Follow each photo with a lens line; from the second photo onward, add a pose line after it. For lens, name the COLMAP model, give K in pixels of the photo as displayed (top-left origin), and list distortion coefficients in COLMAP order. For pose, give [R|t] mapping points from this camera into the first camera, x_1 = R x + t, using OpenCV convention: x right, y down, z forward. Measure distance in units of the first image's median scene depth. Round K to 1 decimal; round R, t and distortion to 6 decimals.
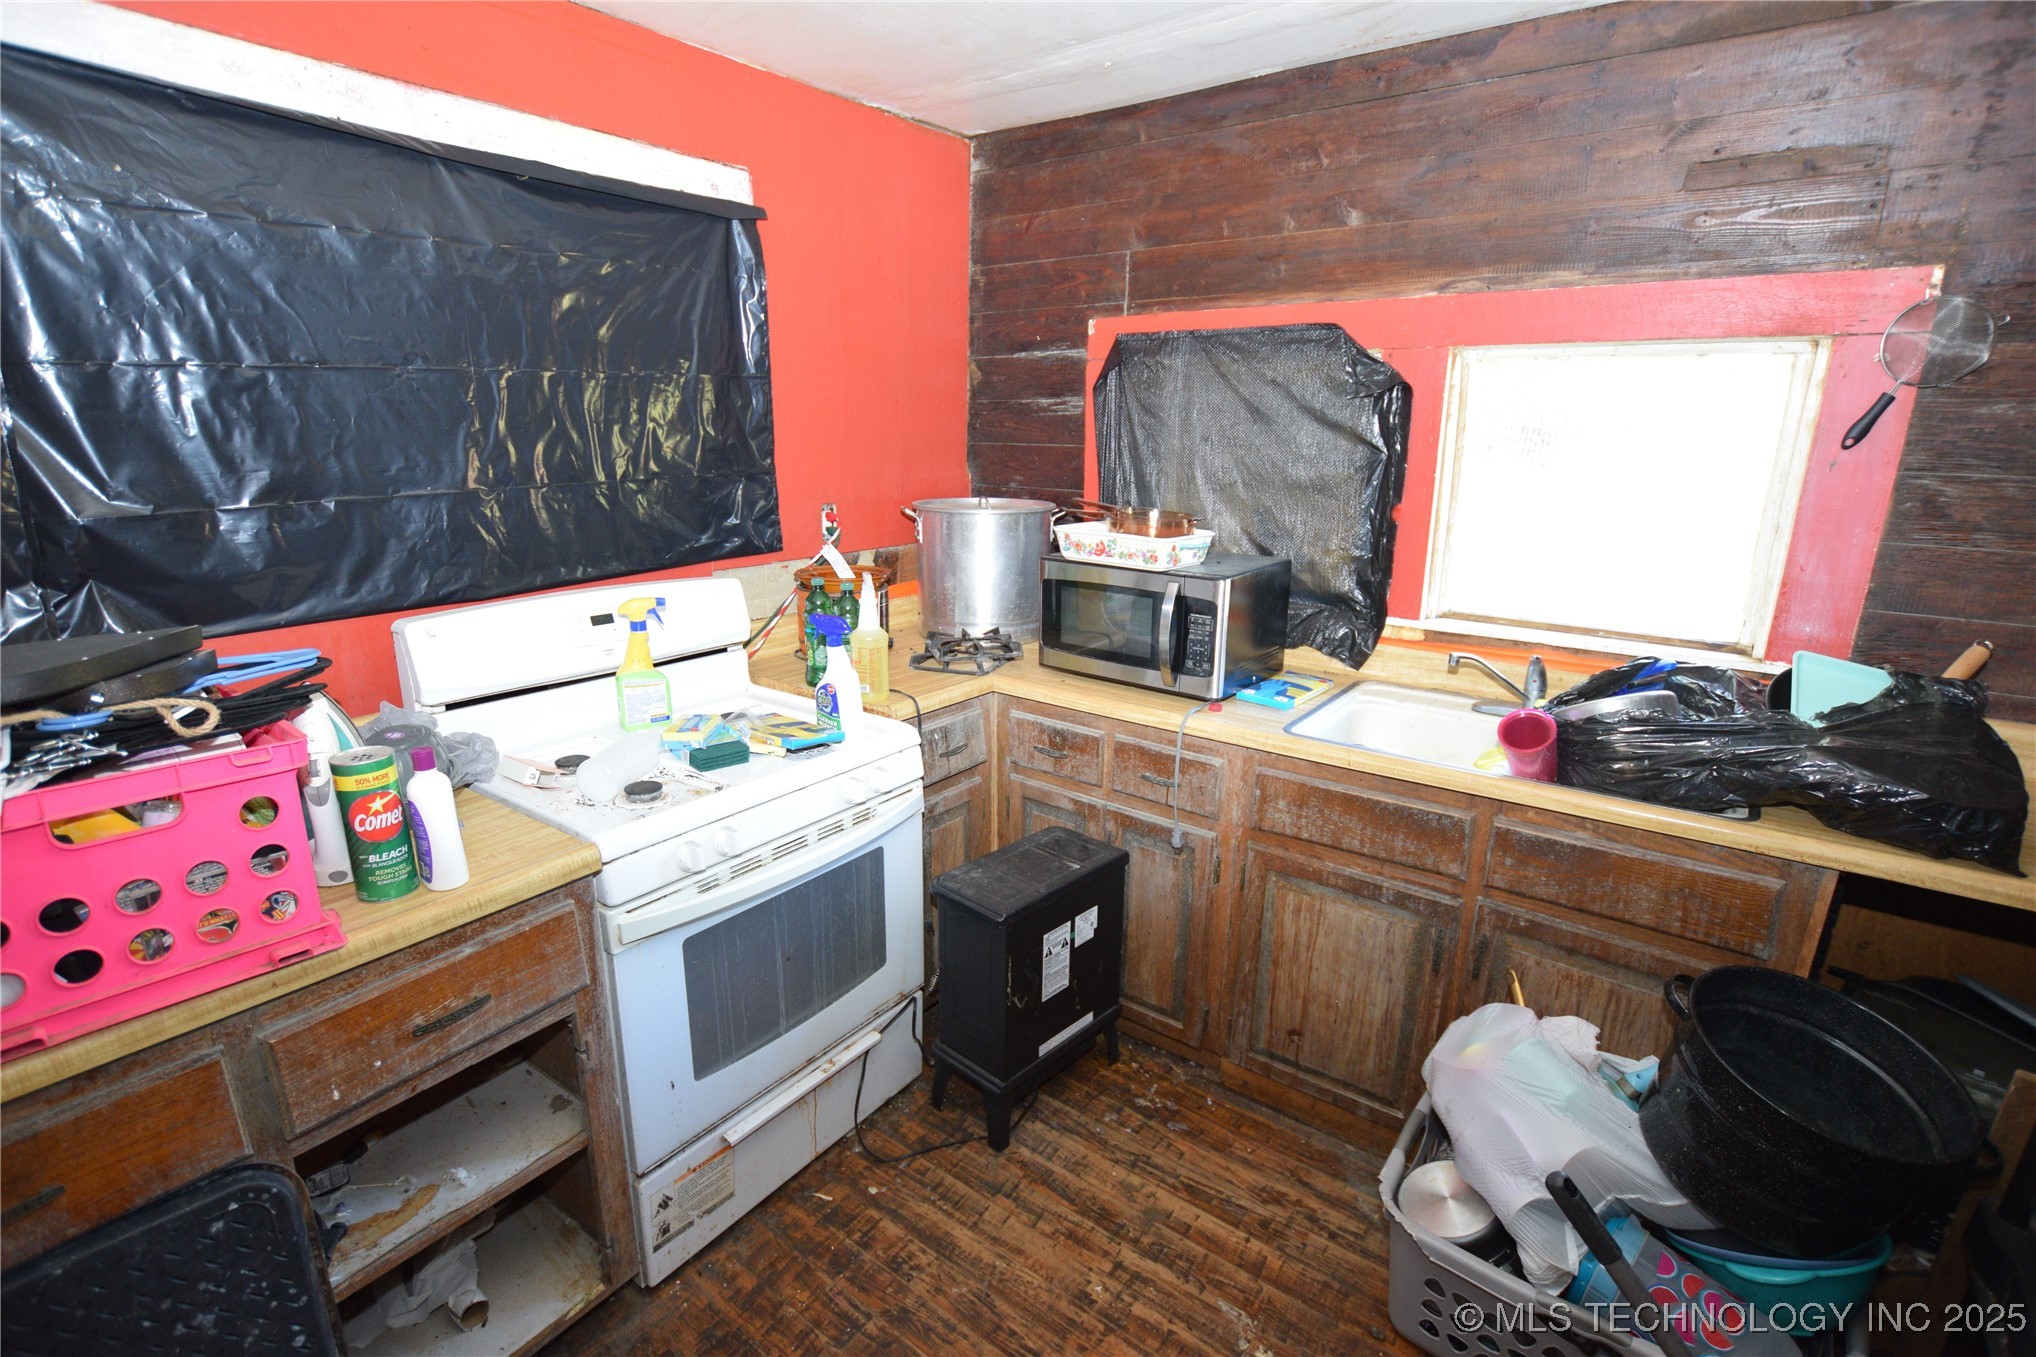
lens RADIAL K [[935.2, 0, 1028.9], [0, 935.2, 692.3], [0, 0, 1]] dist [-0.025445, 0.002162]
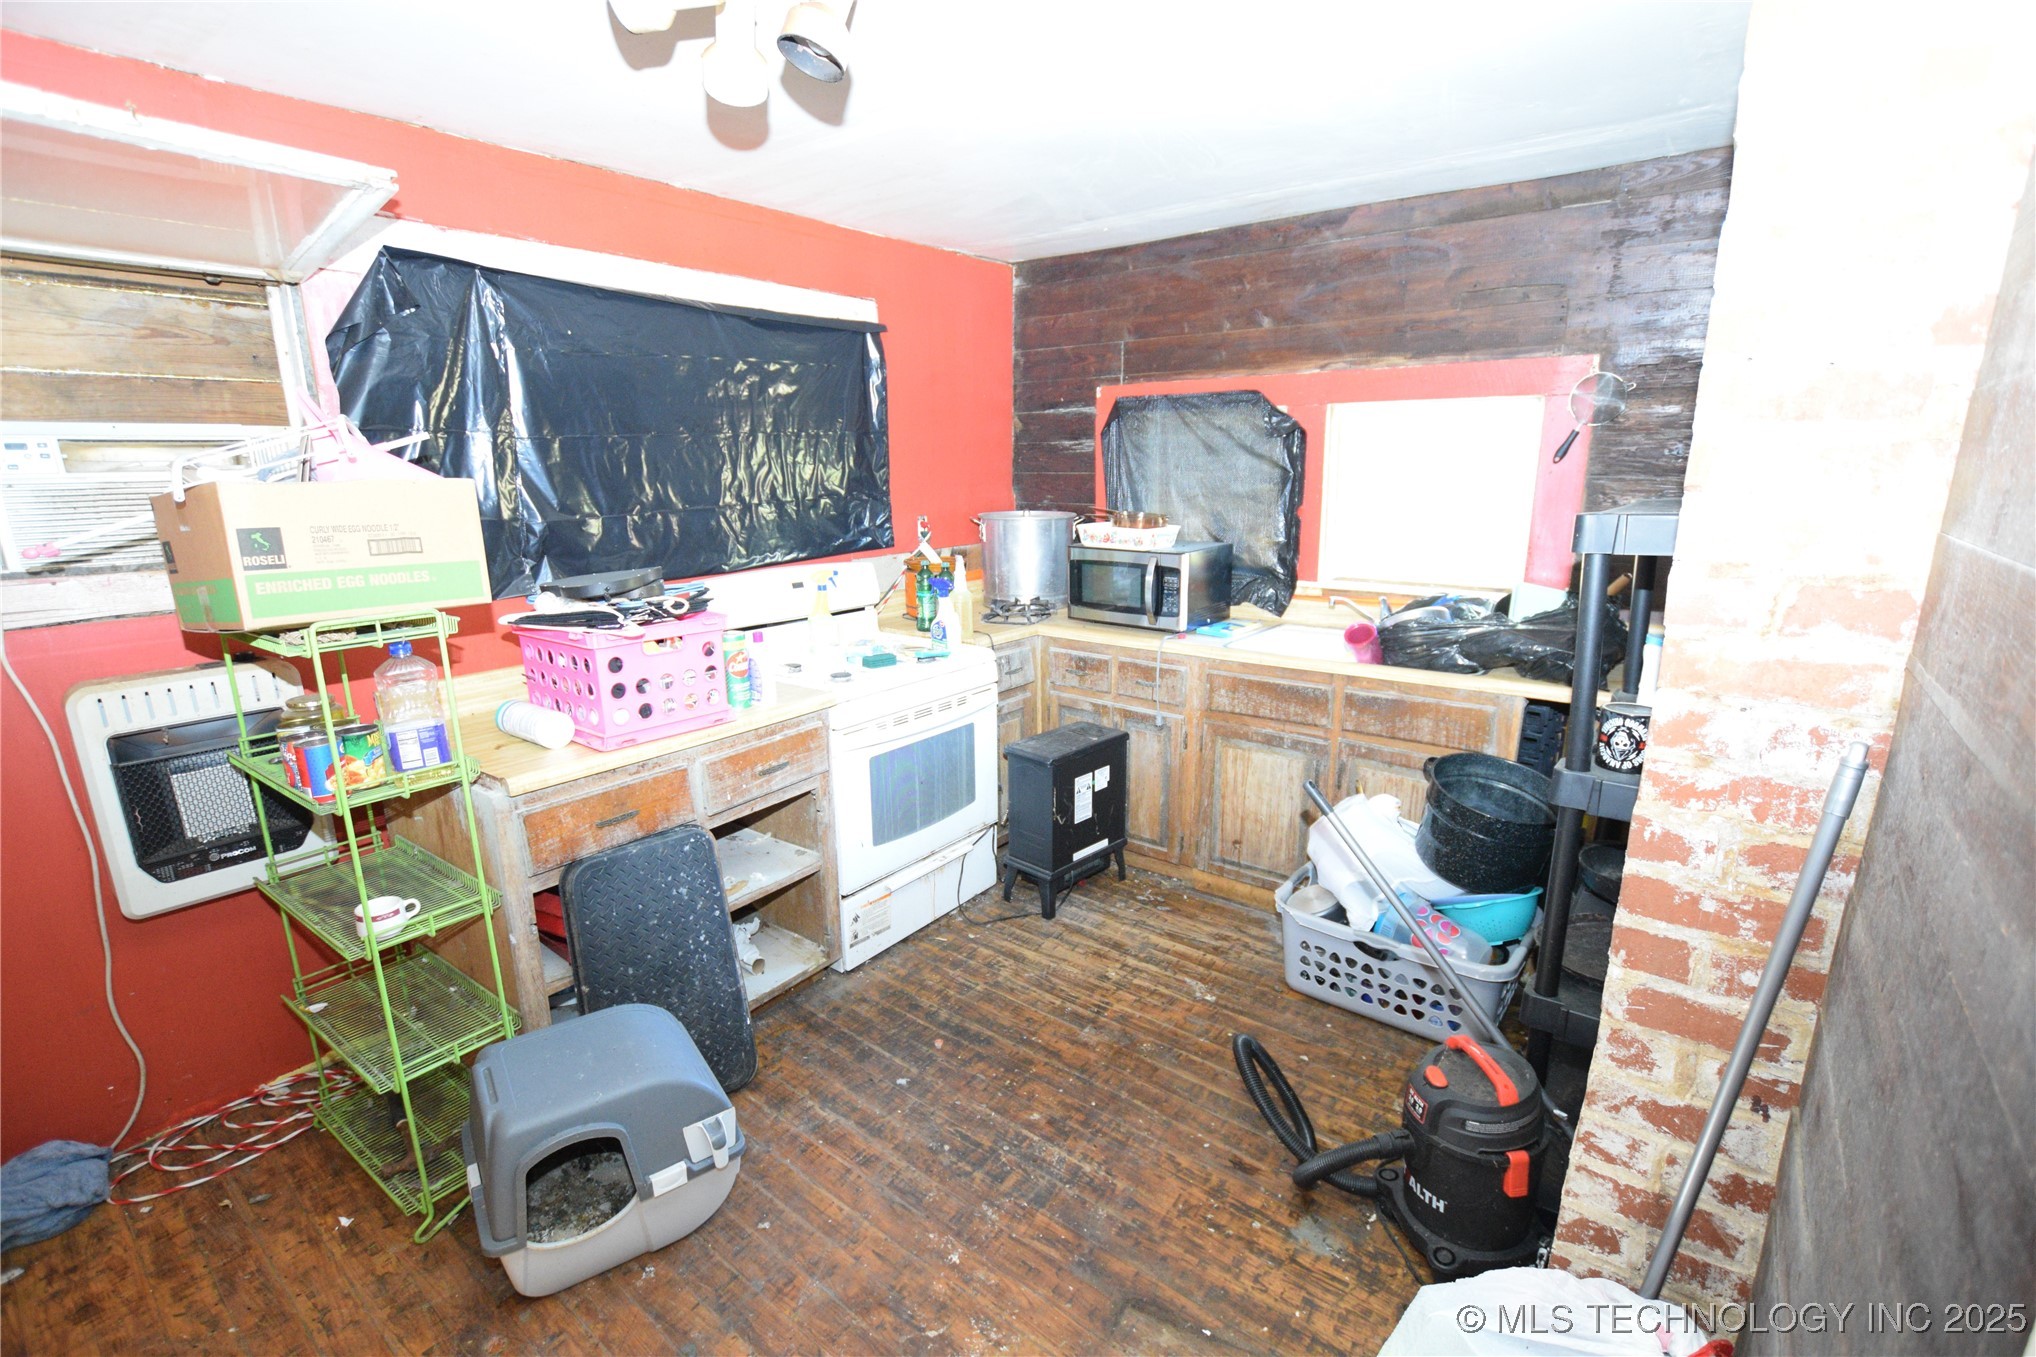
lens RADIAL K [[901.7, 0, 1032.4], [0, 901.7, 688.5], [0, 0, 1]] dist [-0.025573, 0.003234]
pose [[0.999741, -0.016696, -0.015433, -0.030100], [0.016264, 0.999485, -0.027658, 0.145311], [0.015887, 0.027399, 0.999498, -0.526873]]
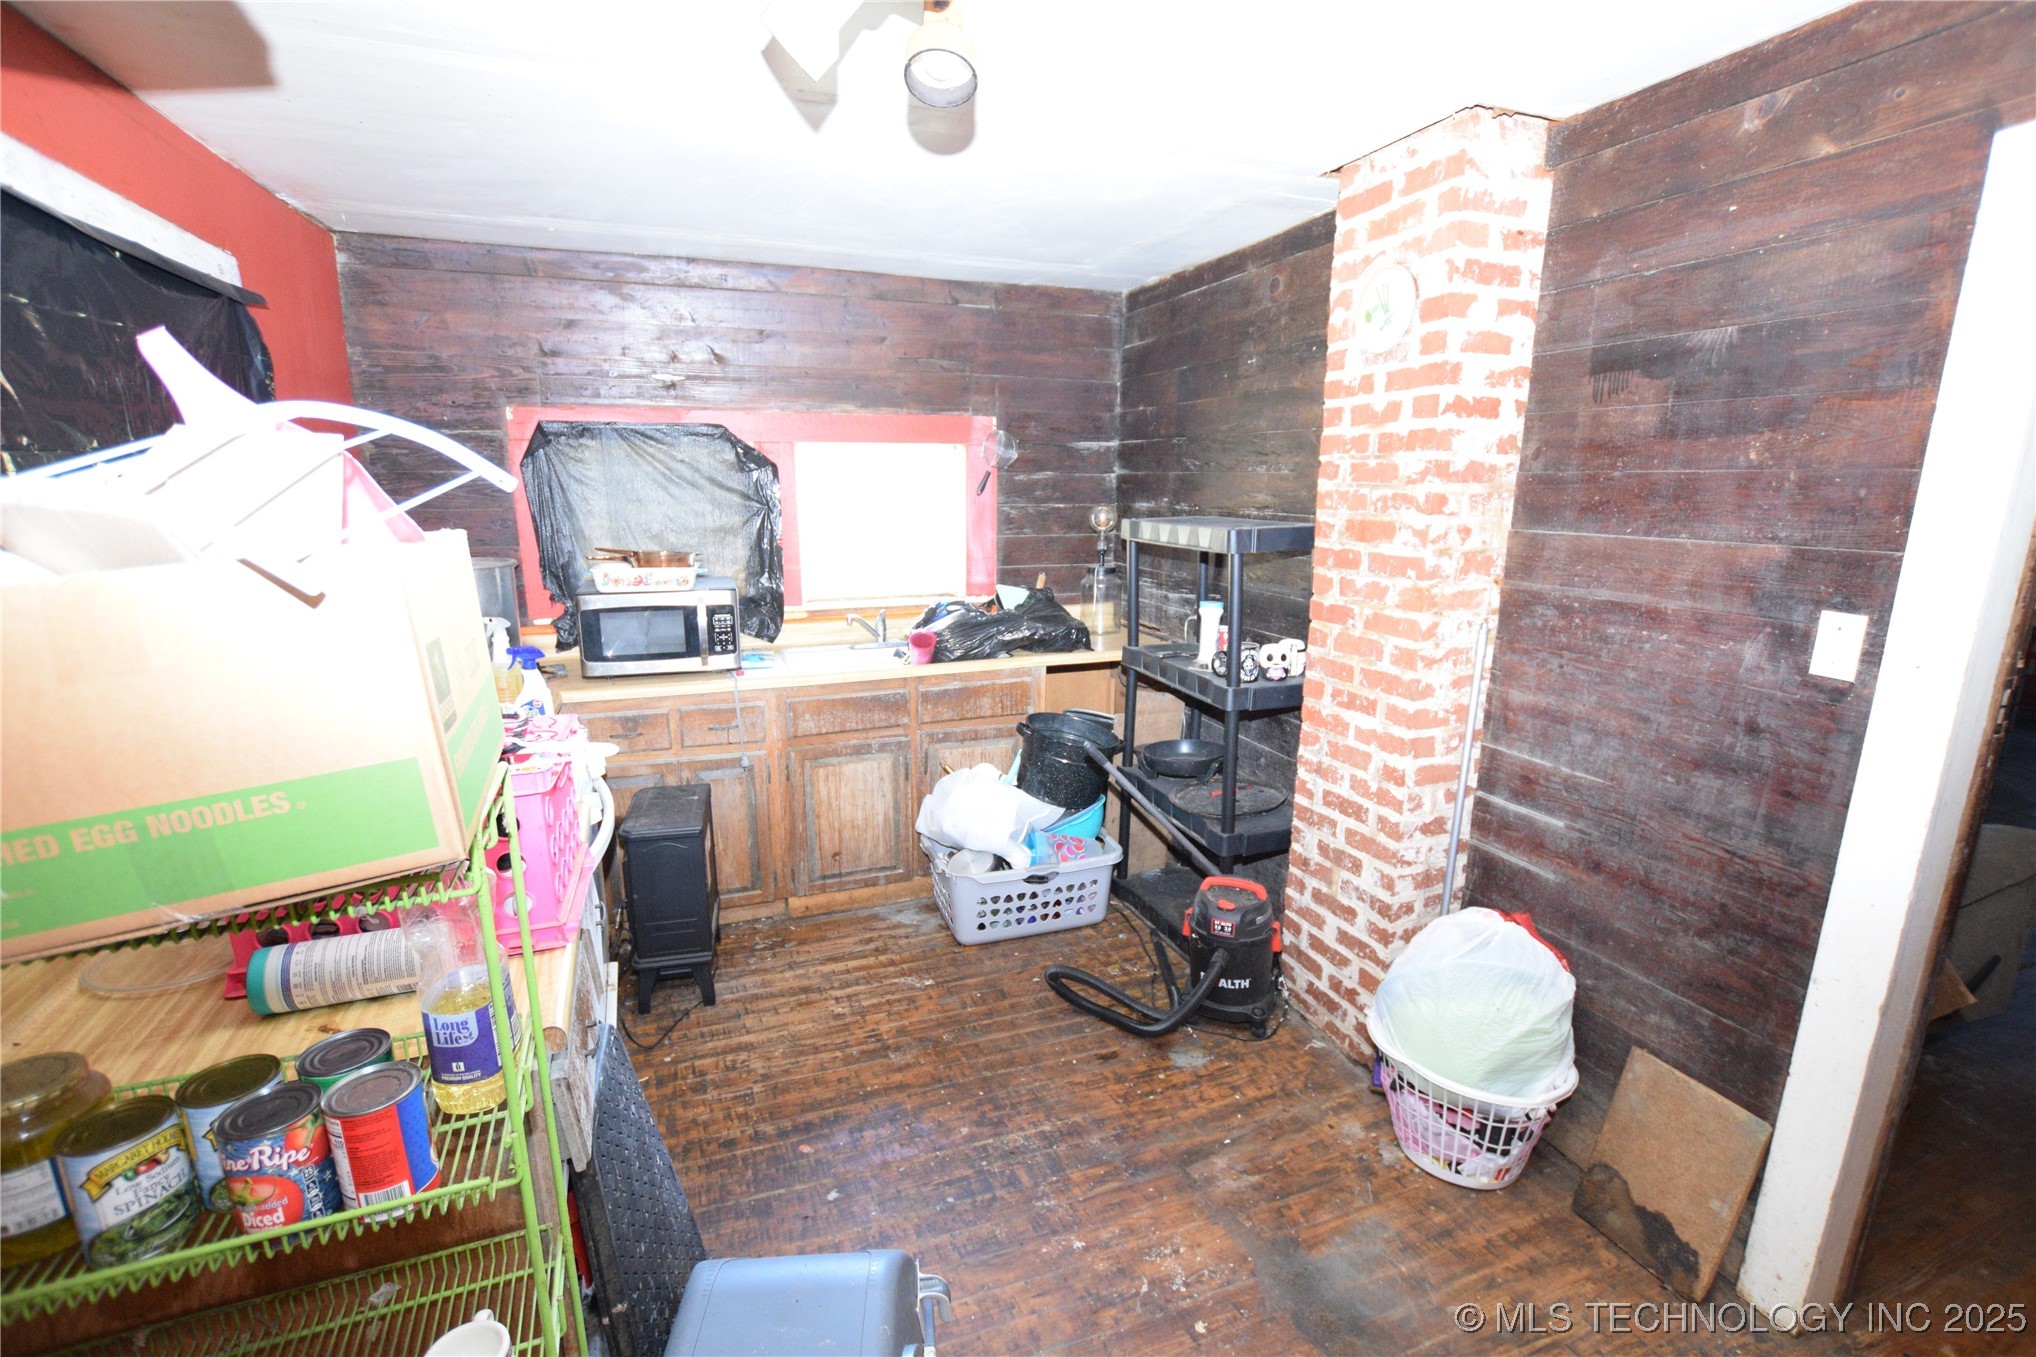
lens RADIAL K [[901.7, 0, 1014.0], [0, 901.7, 693.6], [0, 0, 1]] dist [-0.025573, 0.003234]
pose [[0.543896, -0.198936, 0.815231, -0.790342], [0.232670, 0.969154, 0.081267, 0.034280], [-0.806252, 0.145479, 0.573406, -0.208153]]
